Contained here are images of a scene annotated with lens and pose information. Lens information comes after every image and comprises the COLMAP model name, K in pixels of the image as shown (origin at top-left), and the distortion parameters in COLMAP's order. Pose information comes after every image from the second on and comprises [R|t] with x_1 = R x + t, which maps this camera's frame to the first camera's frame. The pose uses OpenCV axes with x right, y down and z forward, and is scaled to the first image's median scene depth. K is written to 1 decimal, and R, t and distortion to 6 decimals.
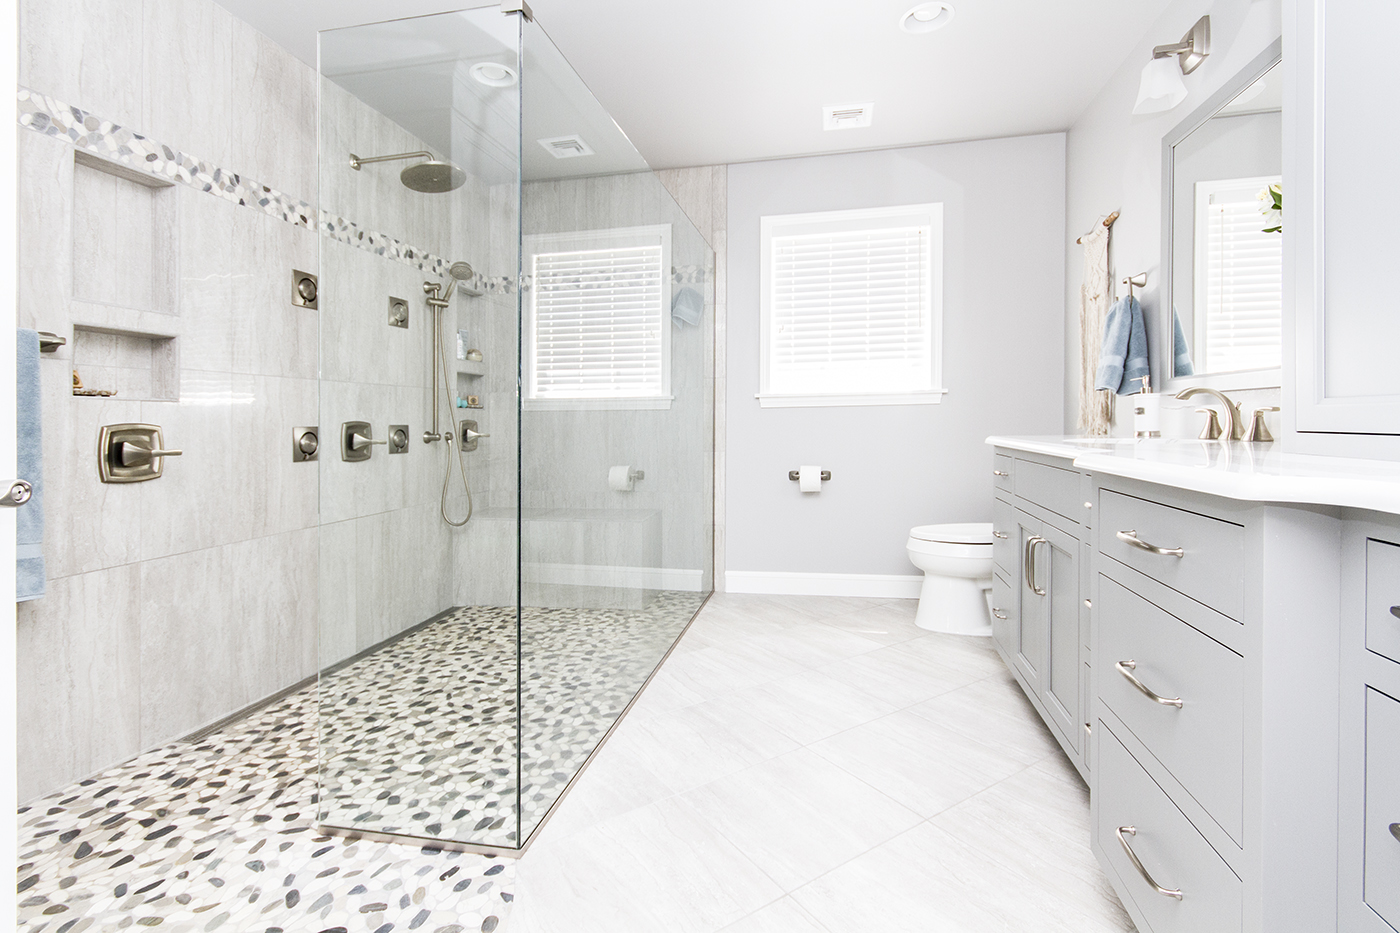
lens RADIAL K [[635.9, 0, 718.3], [0, 635.9, 459.7], [0, 0, 1]] dist [0.000818, -0.000021]
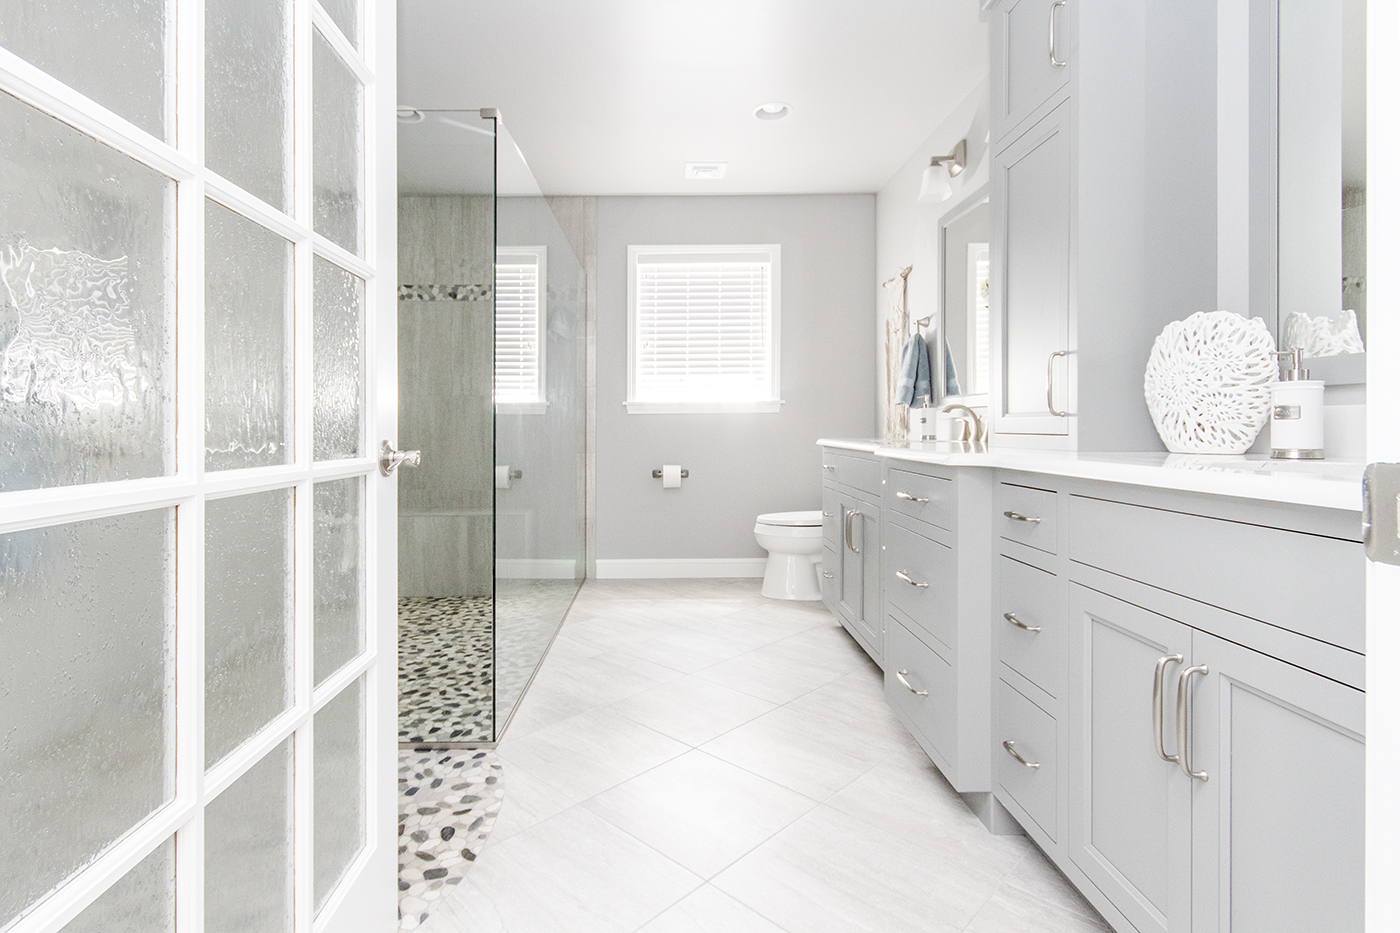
lens RADIAL K [[675.9, 0, 683.6], [0, 675.9, 444.7], [0, 0, 1]] dist [-0.000084, 0.000196]
pose [[0.977900, 0.005814, 0.208992, -0.130954], [0.001817, 0.999339, -0.036303, 0.024683], [-0.209065, 0.035881, 0.977243, -0.283269]]
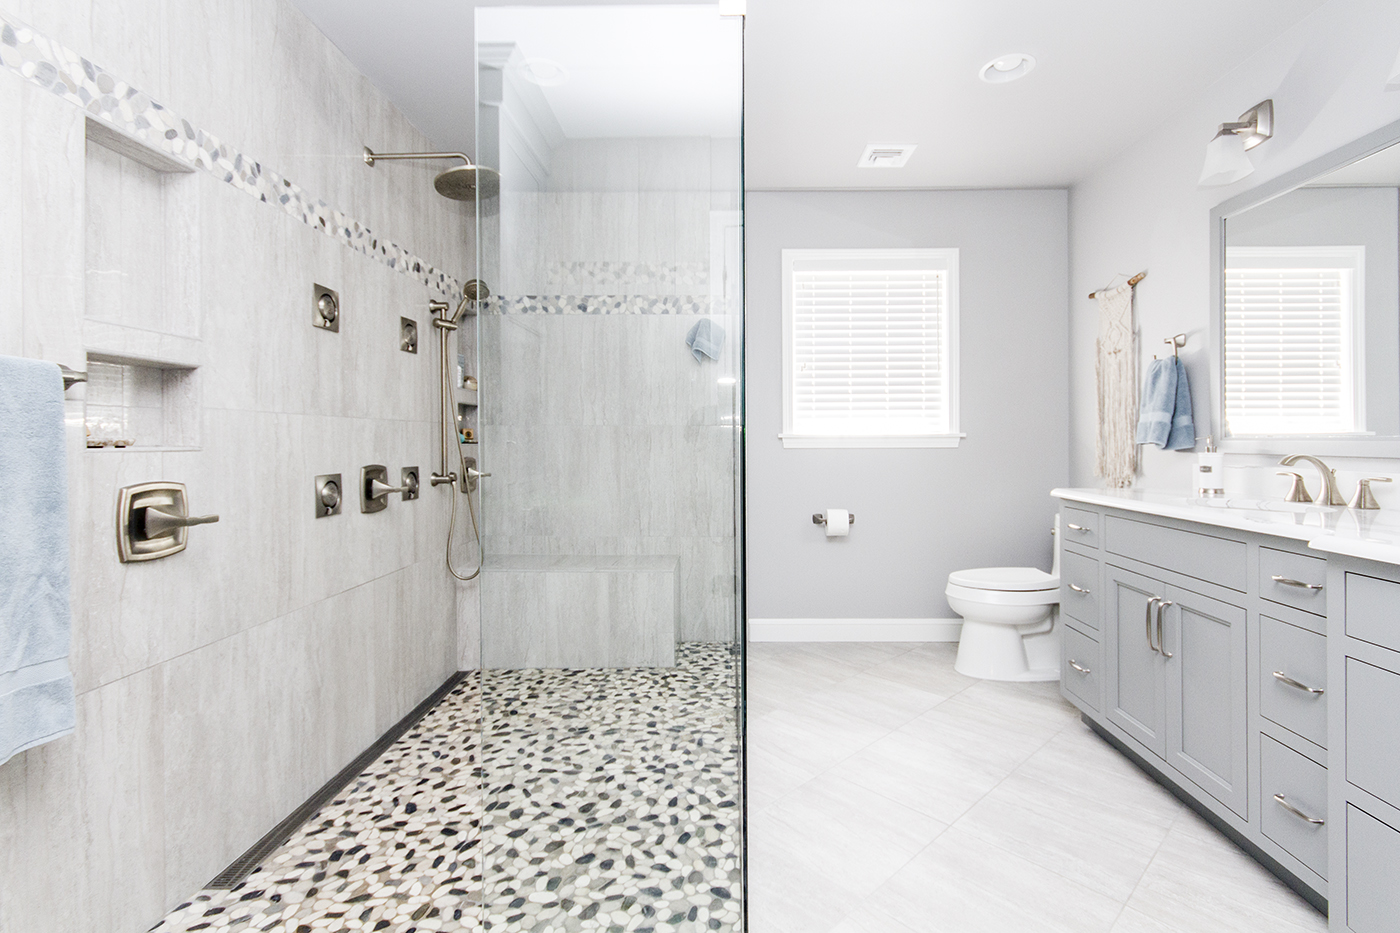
lens RADIAL K [[639.0, 0, 722.6], [0, 639.0, 481.2], [0, 0, 1]] dist [0.001073, 0.000461]
pose [[0.984626, 0.007866, 0.174501, -0.291245], [-0.008350, 0.999963, 0.002041, -0.049455], [-0.174478, -0.003467, 0.984655, 0.095133]]
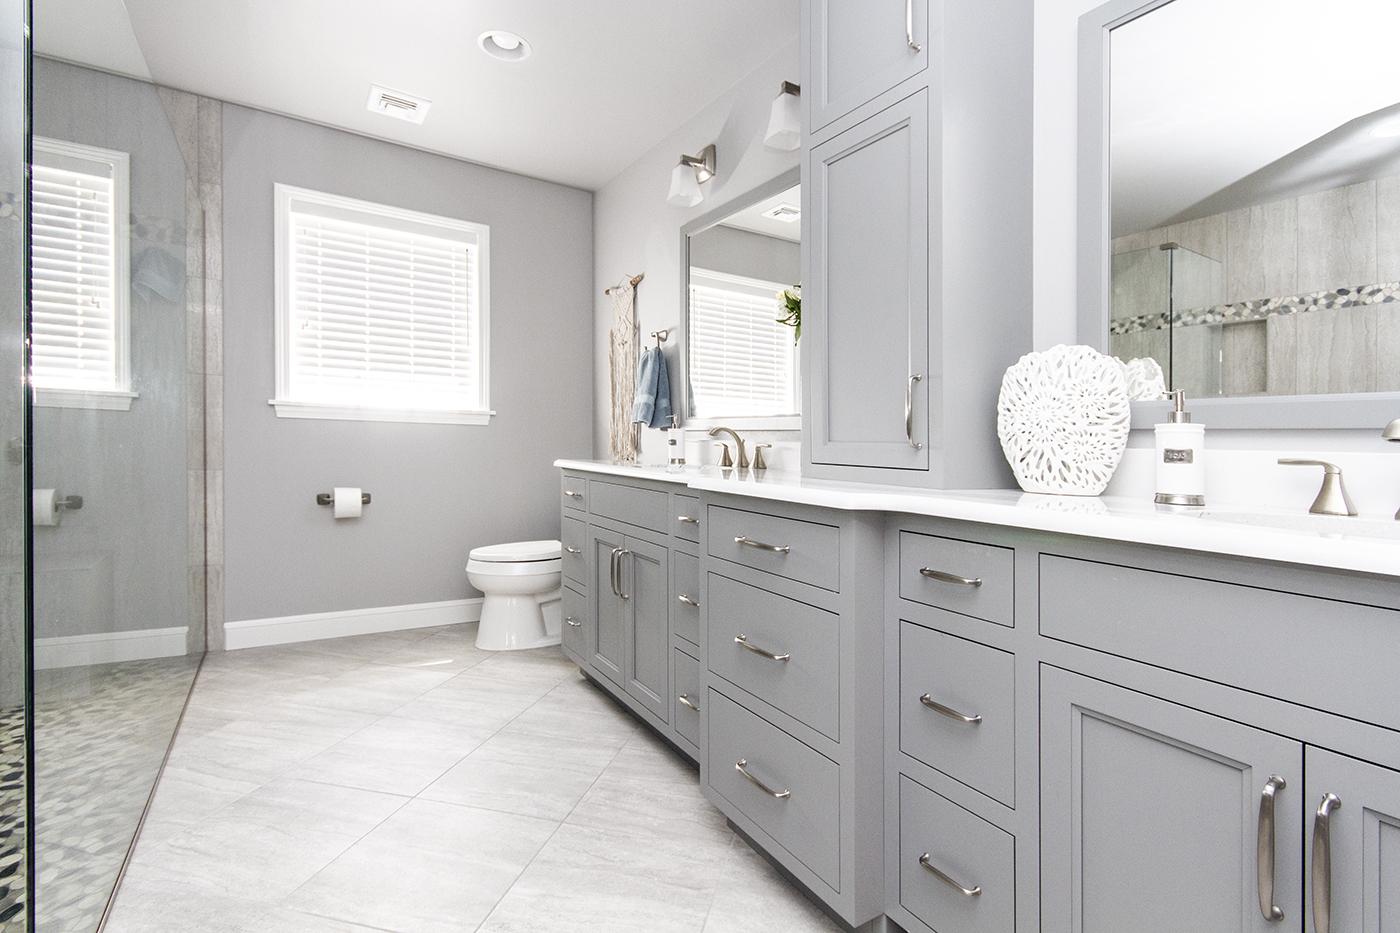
lens RADIAL K [[643.8, 0, 697.8], [0, 643.8, 481.7], [0, 0, 1]] dist [-0.001353, -0.000729]
pose [[0.732453, -0.000345, 0.680818, -0.151407], [-0.001013, 0.999998, 0.001596, -0.001395], [-0.680817, -0.001858, 0.732451, 0.040700]]
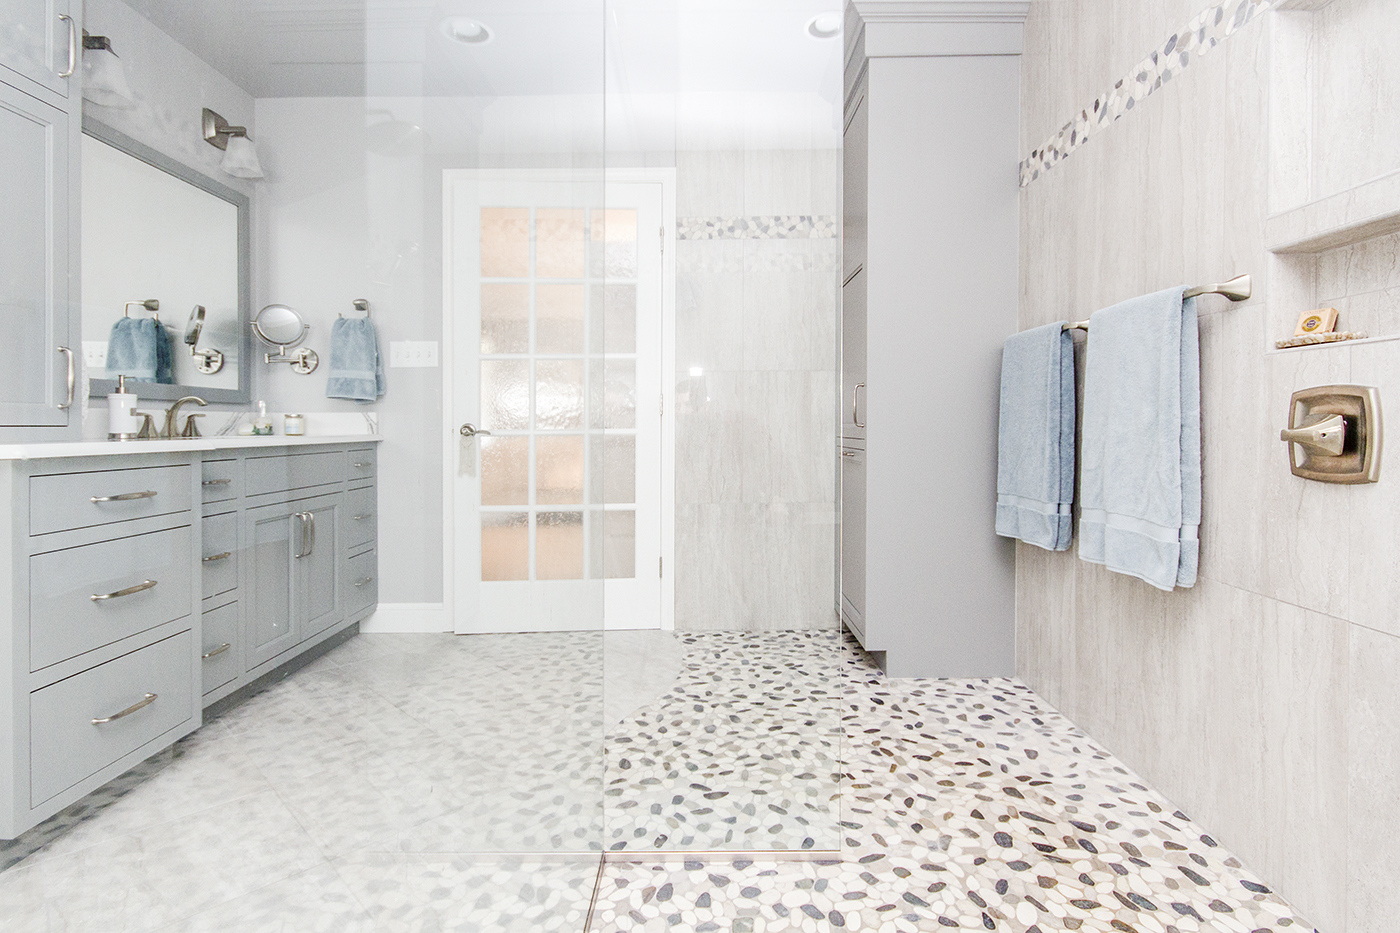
lens RADIAL K [[671.2, 0, 657.7], [0, 671.2, 387.4], [0, 0, 1]] dist [0.000797, 0.000197]
pose [[-0.992000, 0.016393, -0.125169, -0.164459], [0.015813, 0.999859, 0.005628, -0.049341], [0.125244, 0.003604, -0.992119, 1.161198]]
